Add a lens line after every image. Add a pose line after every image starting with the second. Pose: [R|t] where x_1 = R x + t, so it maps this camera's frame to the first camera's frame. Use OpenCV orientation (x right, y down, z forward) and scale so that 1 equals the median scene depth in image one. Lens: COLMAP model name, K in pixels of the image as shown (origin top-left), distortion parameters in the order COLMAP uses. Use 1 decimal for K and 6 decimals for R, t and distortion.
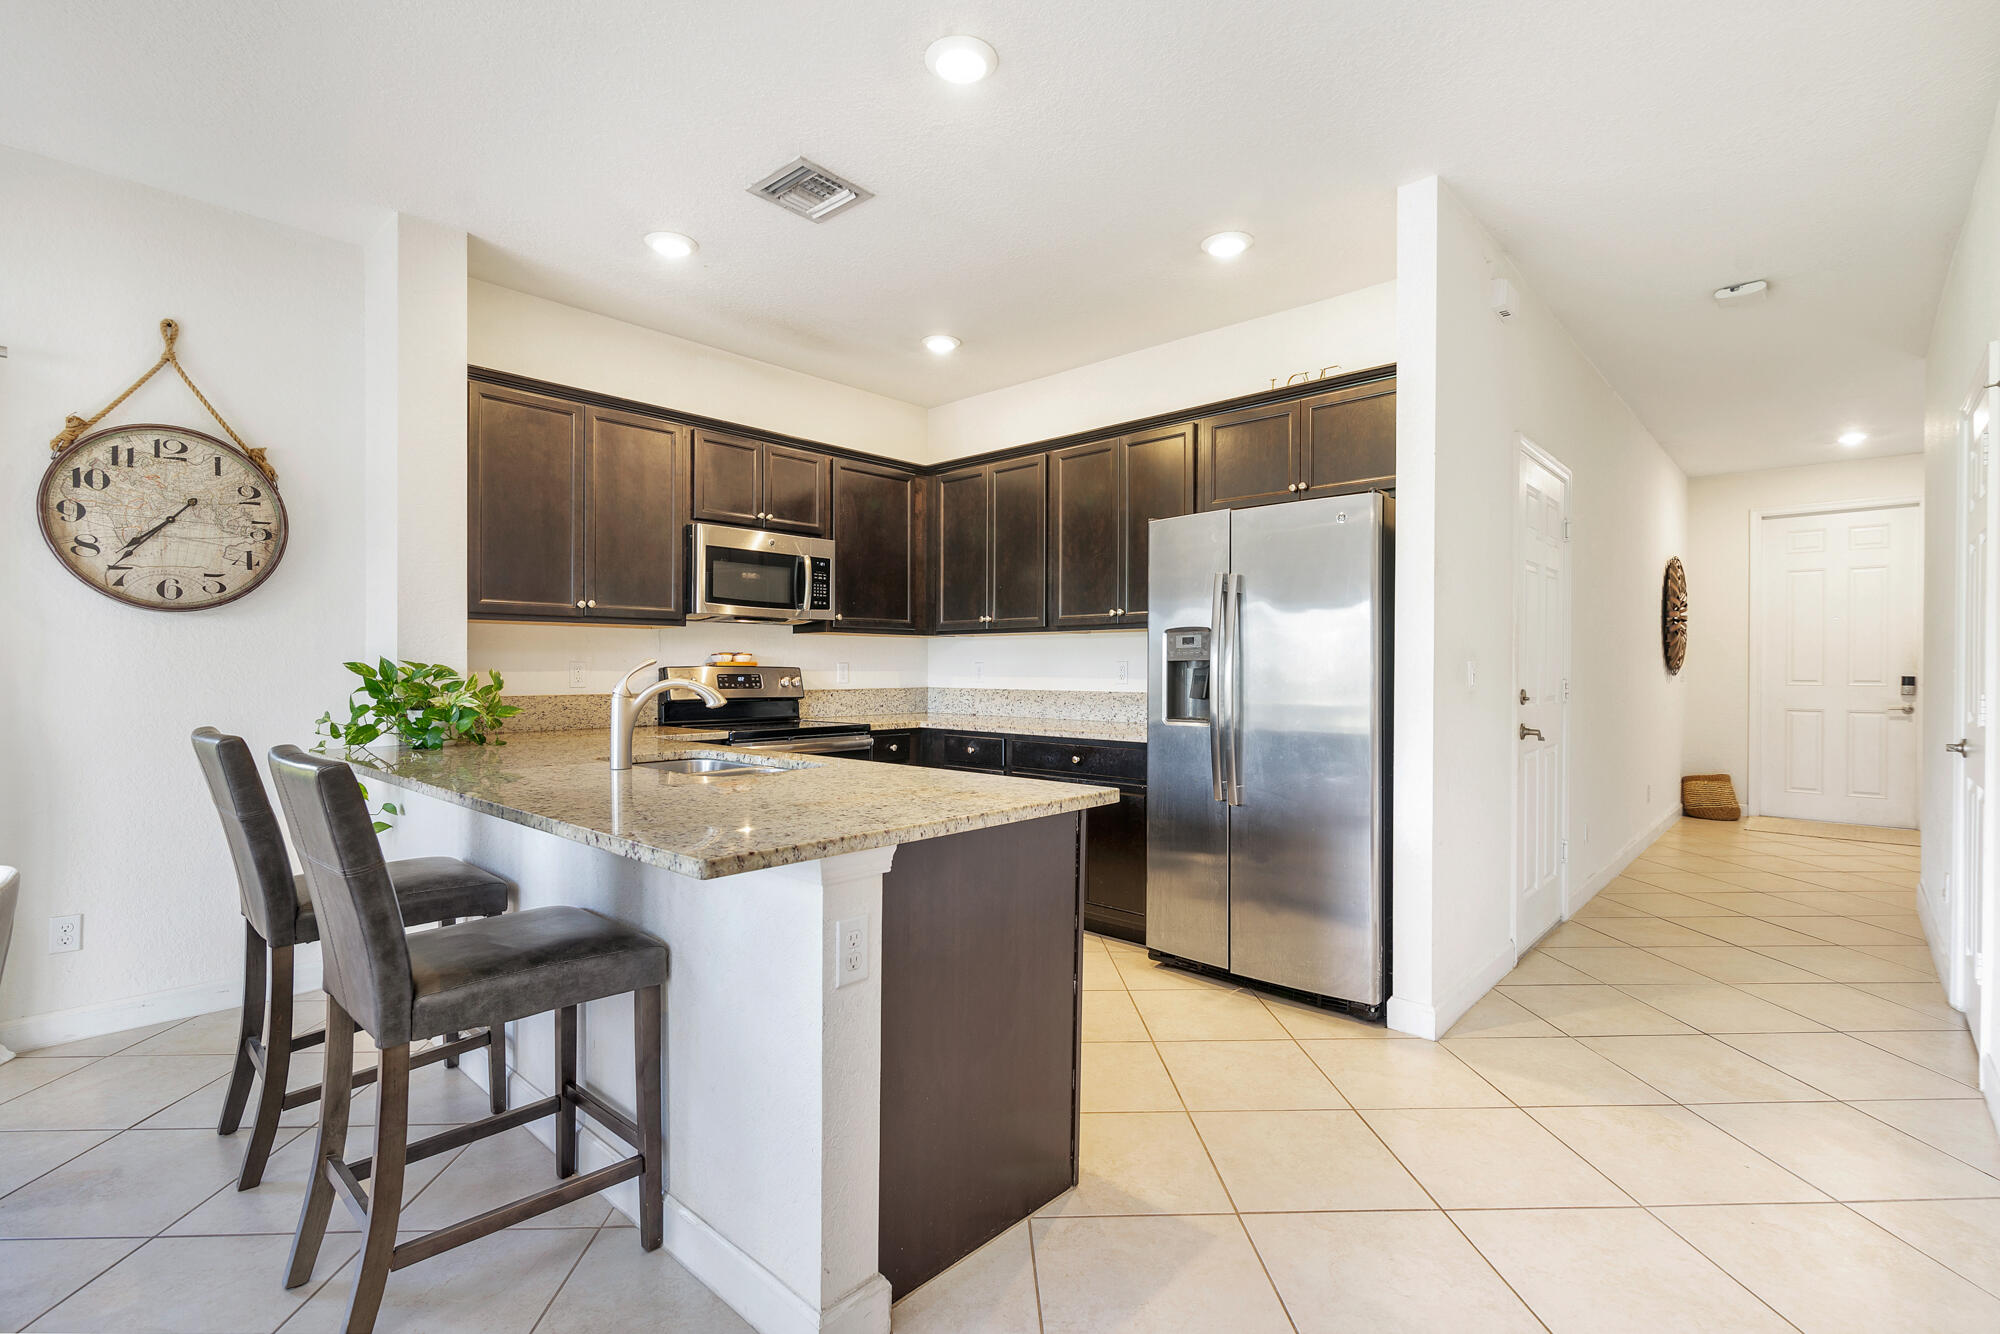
lens RADIAL K [[903.1, 0, 998.2], [0, 903.1, 673.1], [0, 0, 1]] dist [-0.002425, -0.001600]
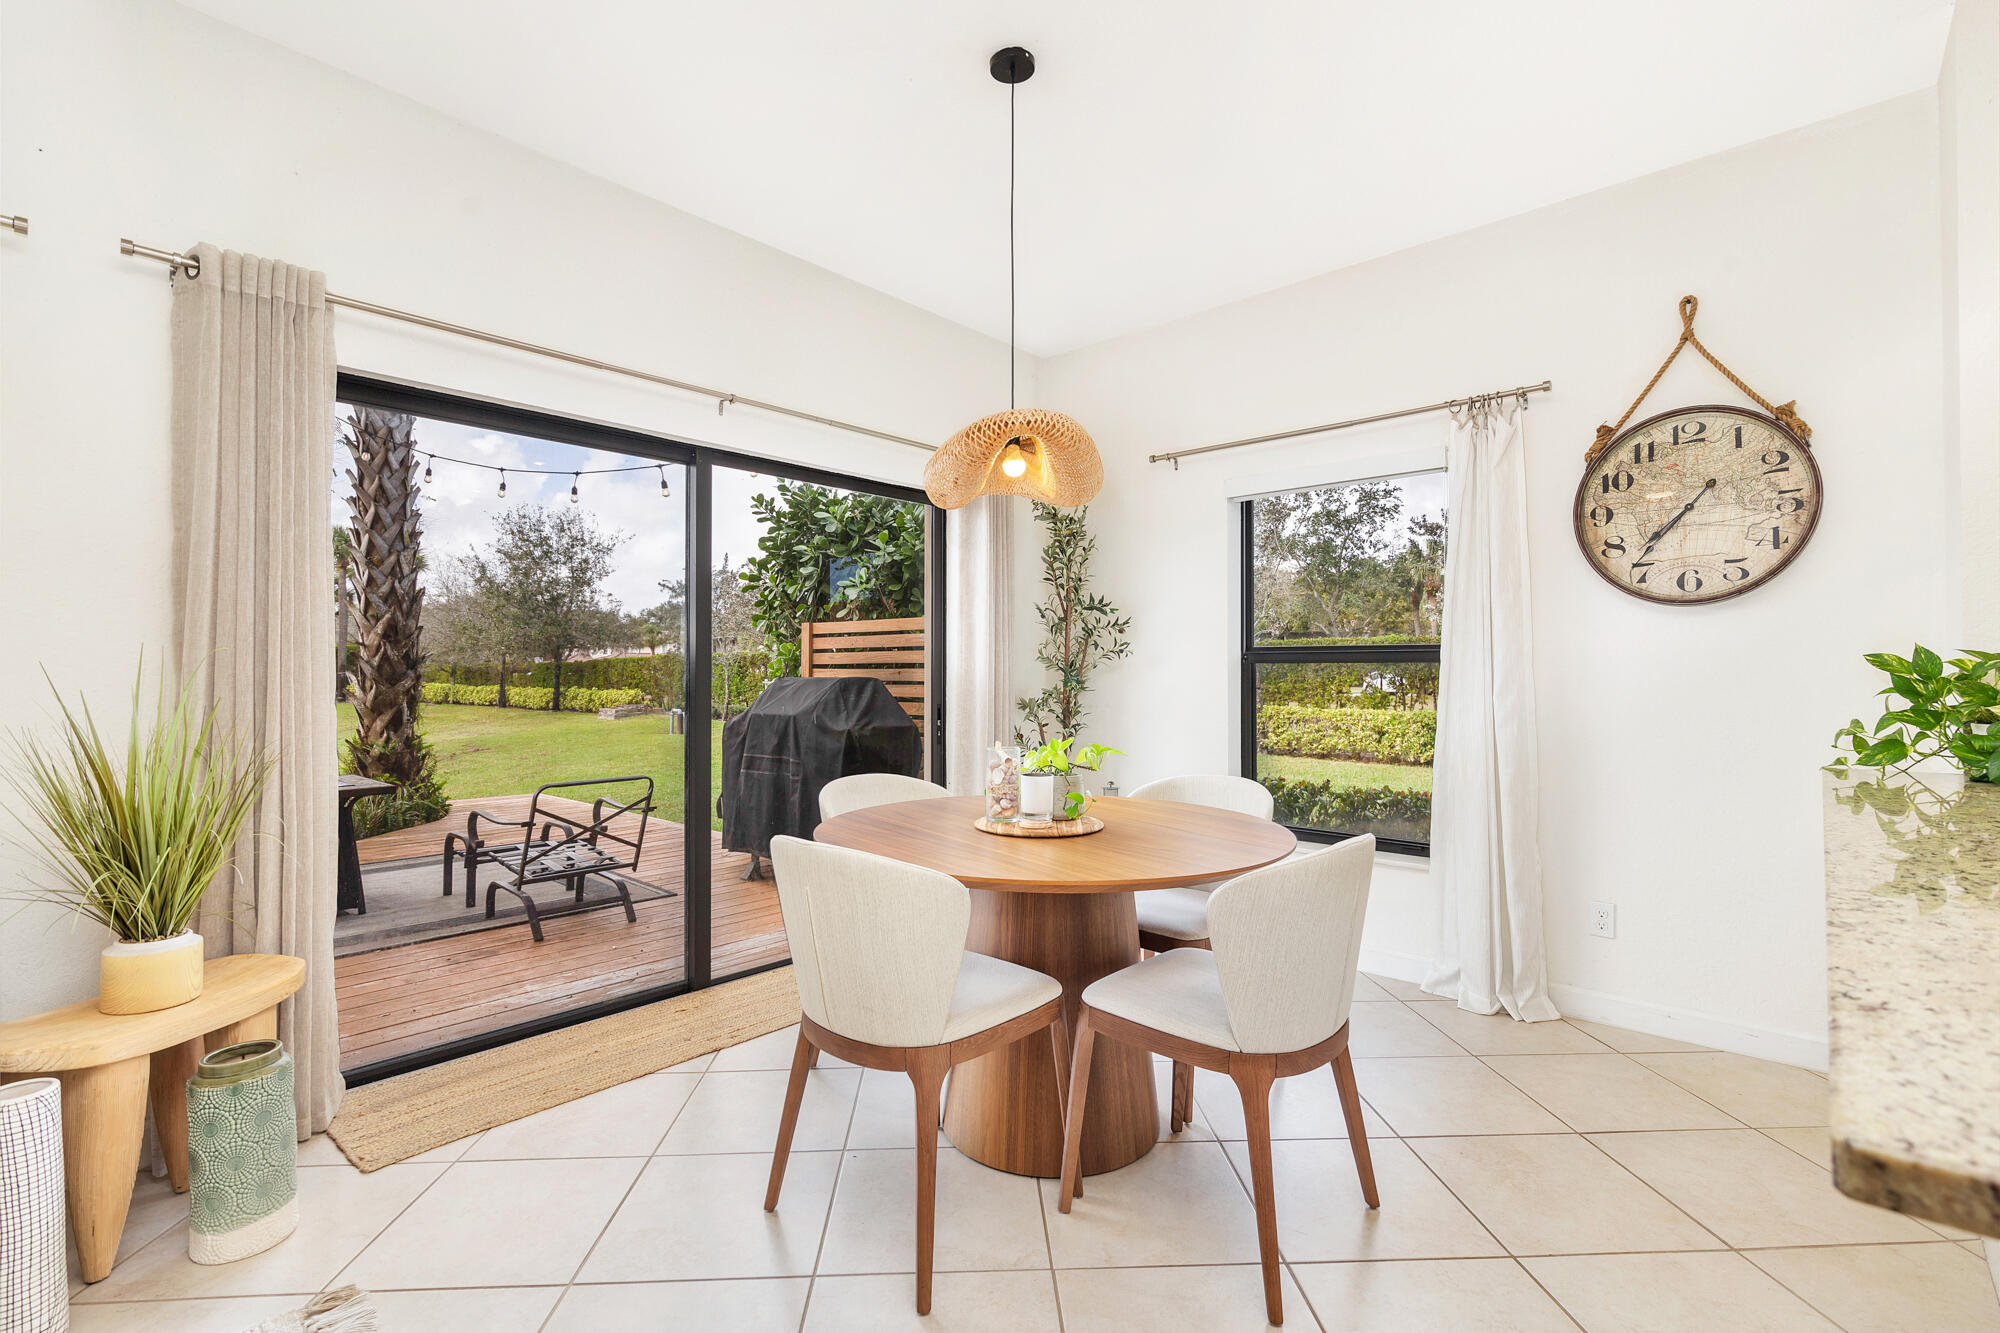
lens RADIAL K [[903.1, 0, 1001.0], [0, 903.1, 665.3], [0, 0, 1]] dist [-0.002425, -0.001600]
pose [[0.004734, -0.012981, -0.999905, 0.012188], [-0.006095, 0.999897, -0.013010, 0.009830], [0.999970, 0.006156, 0.004655, 0.254483]]
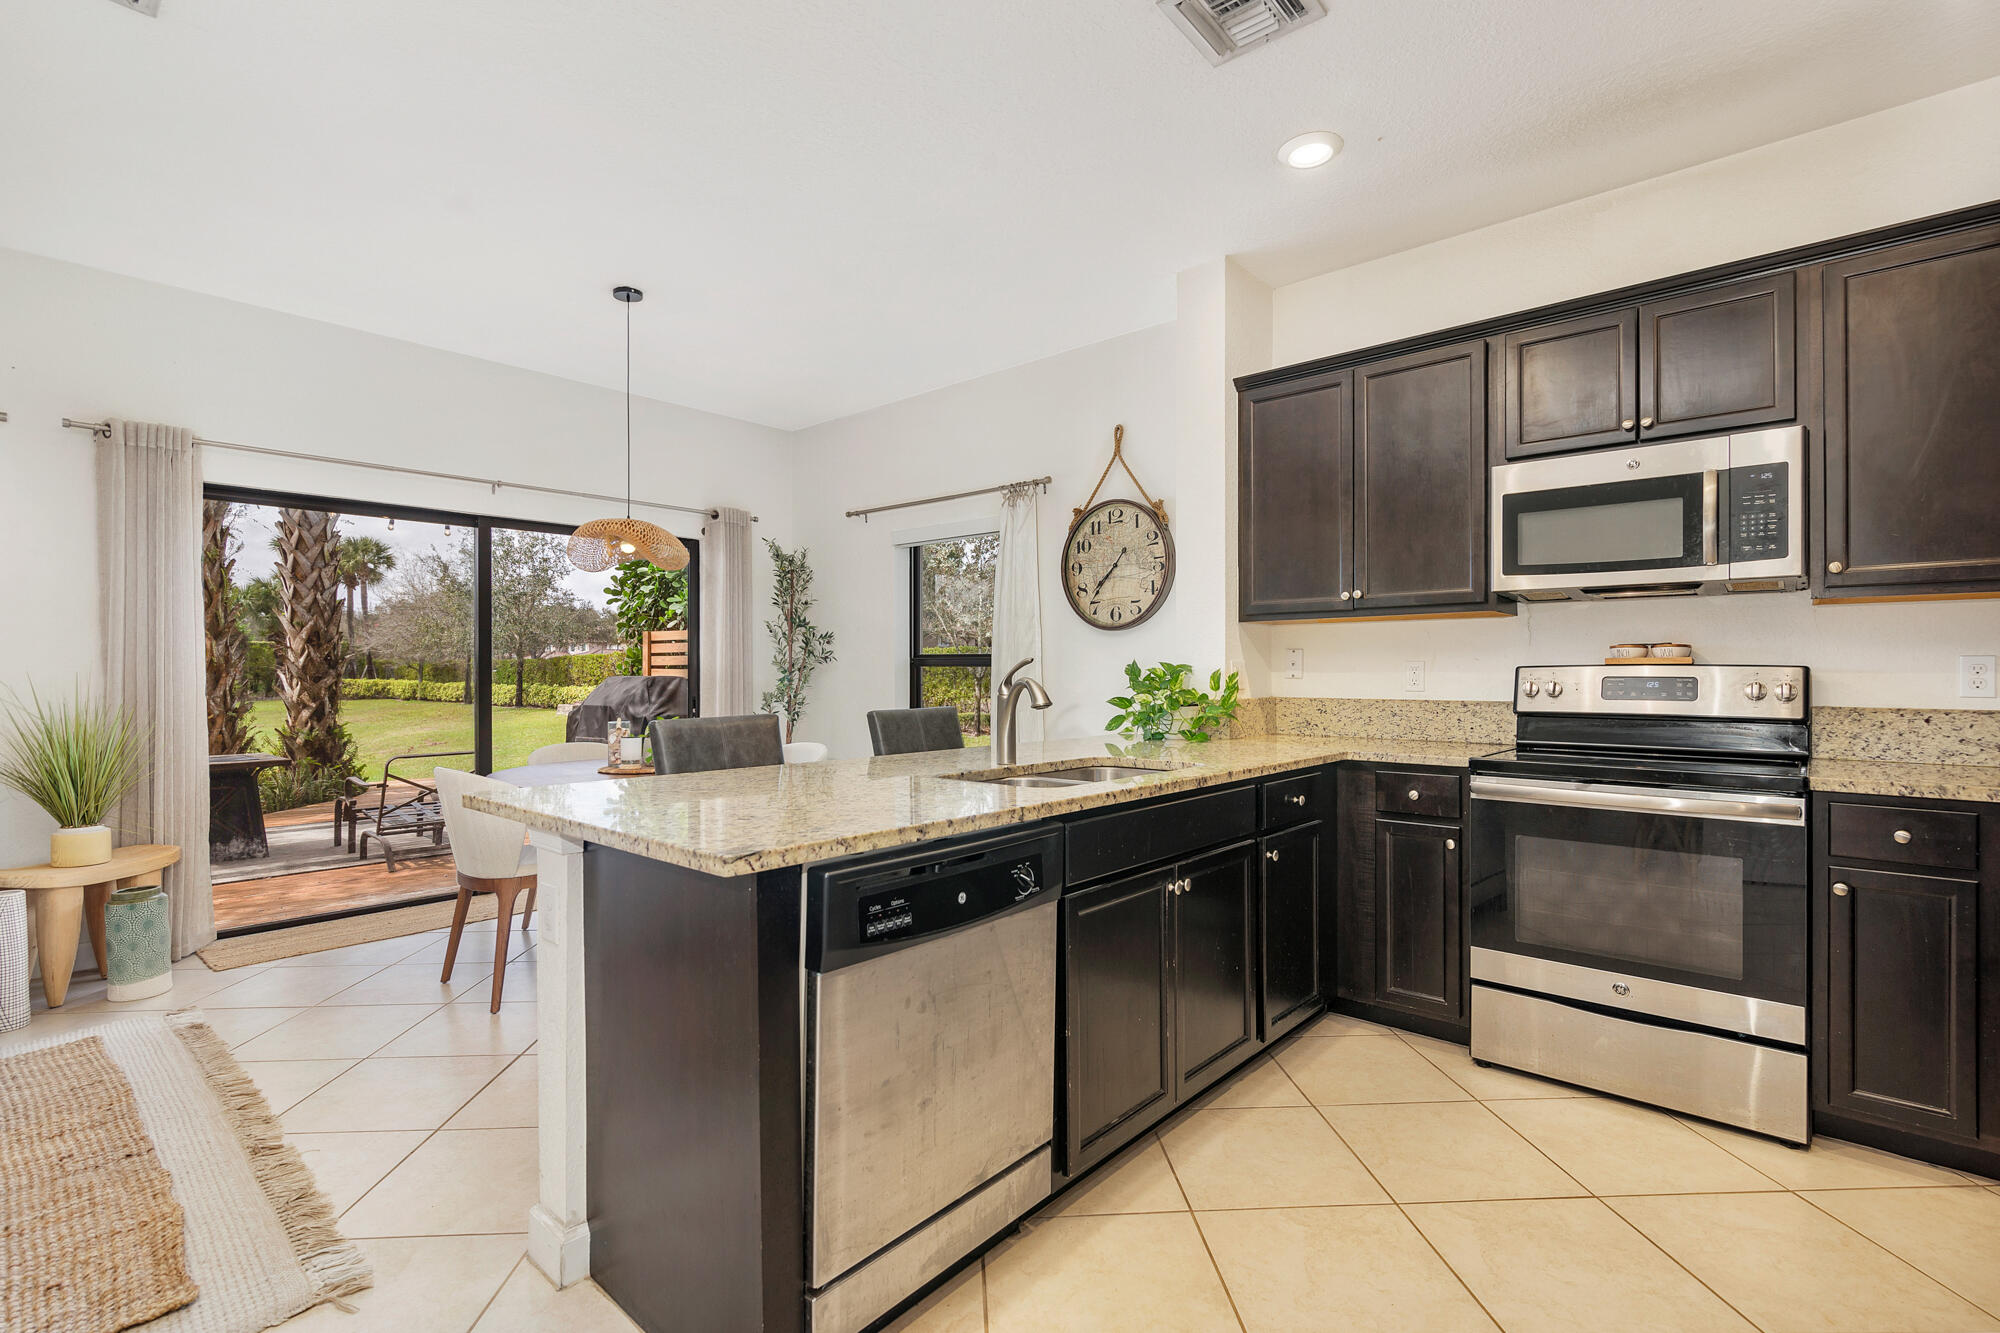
lens RADIAL K [[903.1, 0, 1000.1], [0, 903.1, 674.8], [0, 0, 1]] dist [-0.002425, -0.001600]
pose [[0.022497, 0.001986, -0.999745, 0.460867], [-0.005471, 0.999983, 0.001863, 0.001088], [0.999732, 0.005428, 0.022508, 0.715218]]
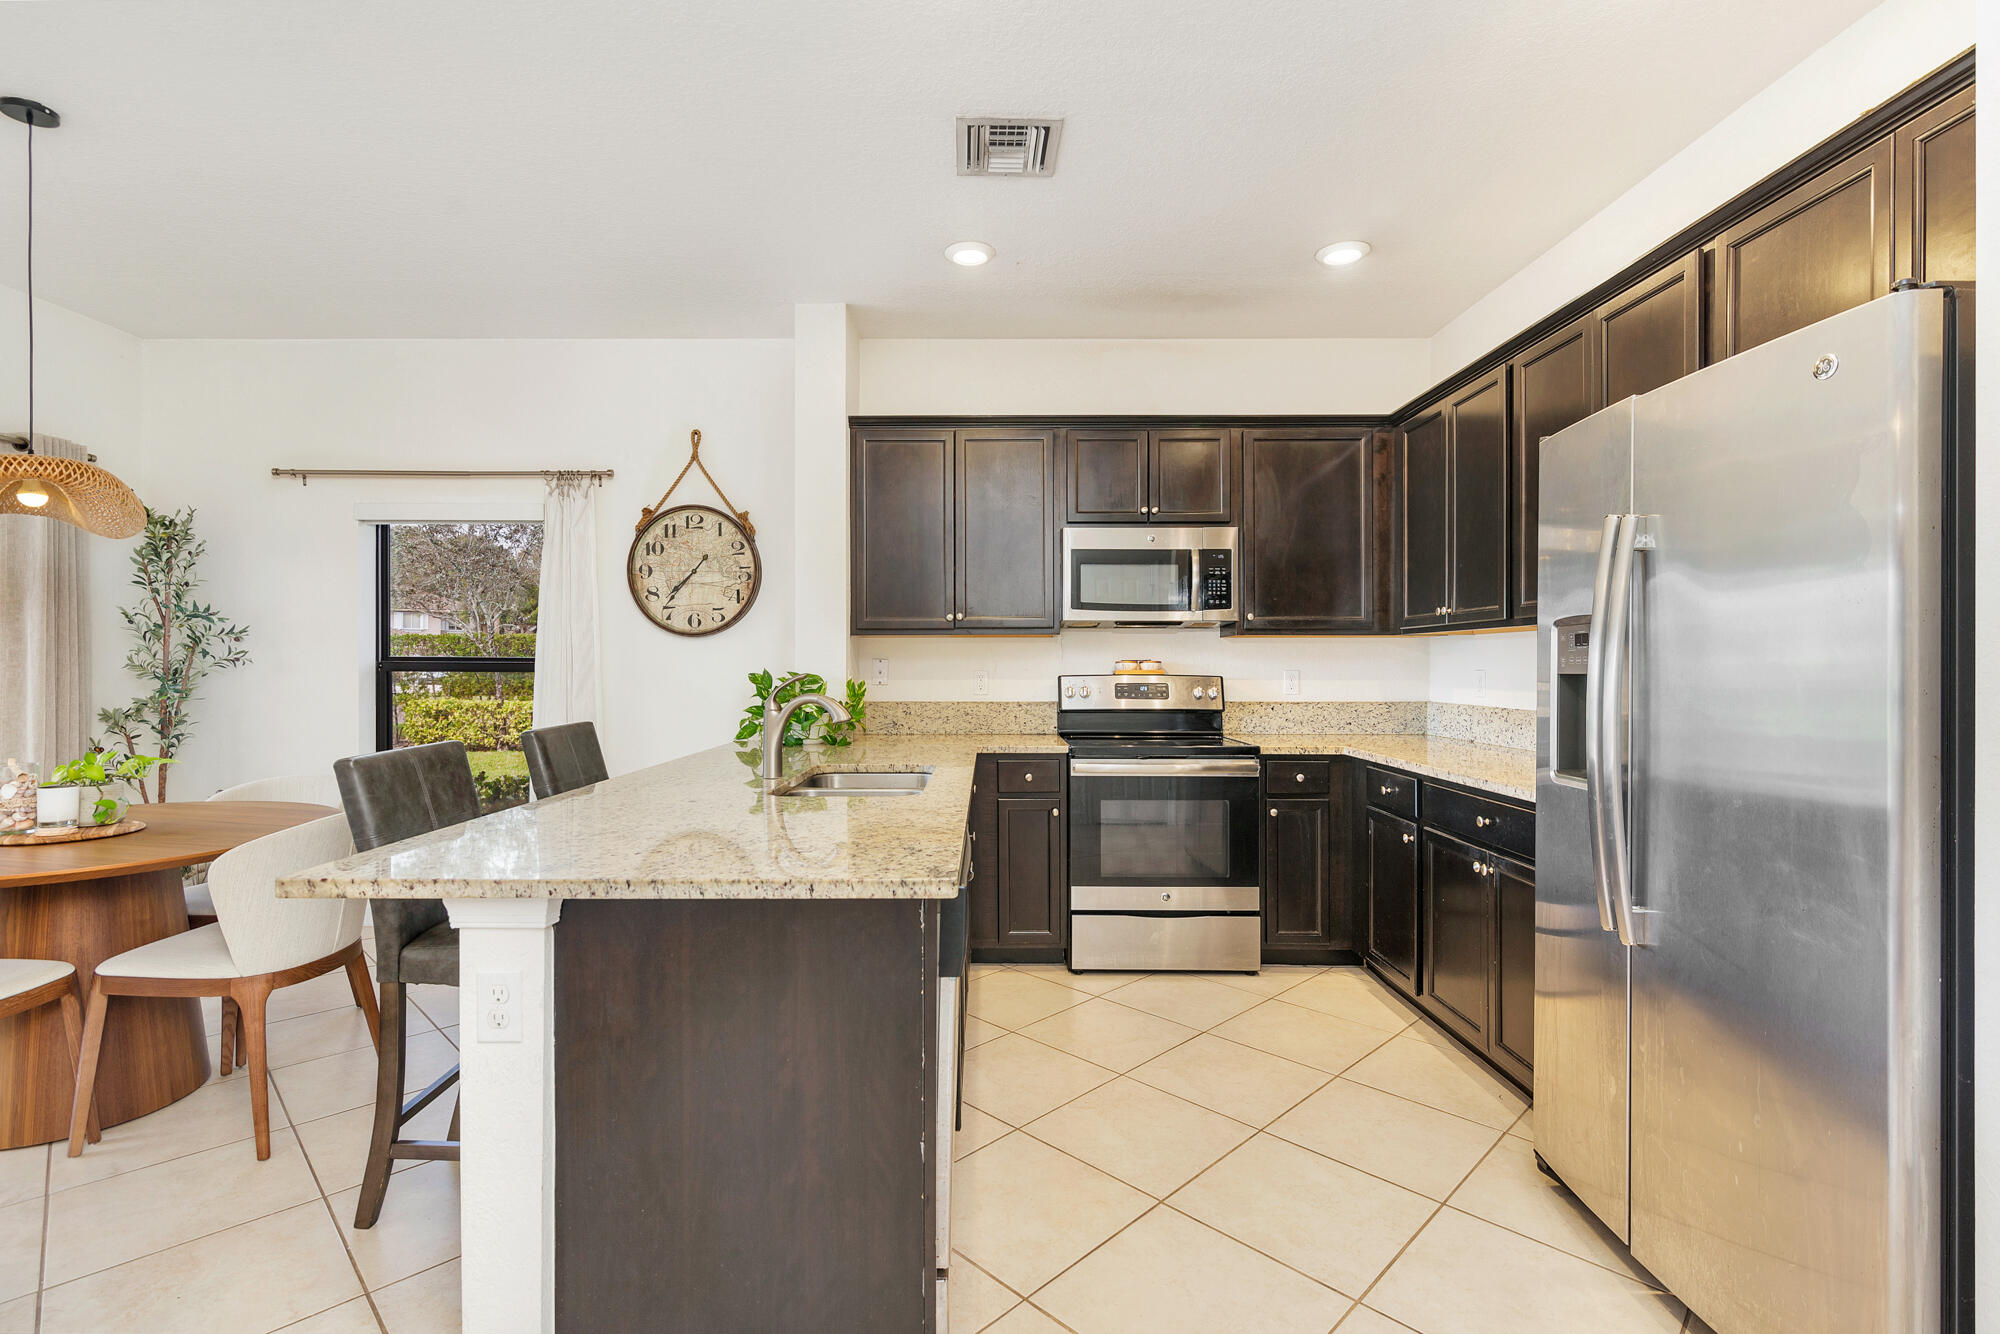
lens RADIAL K [[903.1, 0, 984.0], [0, 903.1, 668.9], [0, 0, 1]] dist [-0.002425, -0.001600]
pose [[0.676131, 0.000401, -0.736782, 0.388251], [-0.003583, 0.999990, -0.002744, -0.014374], [0.736773, 0.004495, 0.676125, 0.345641]]
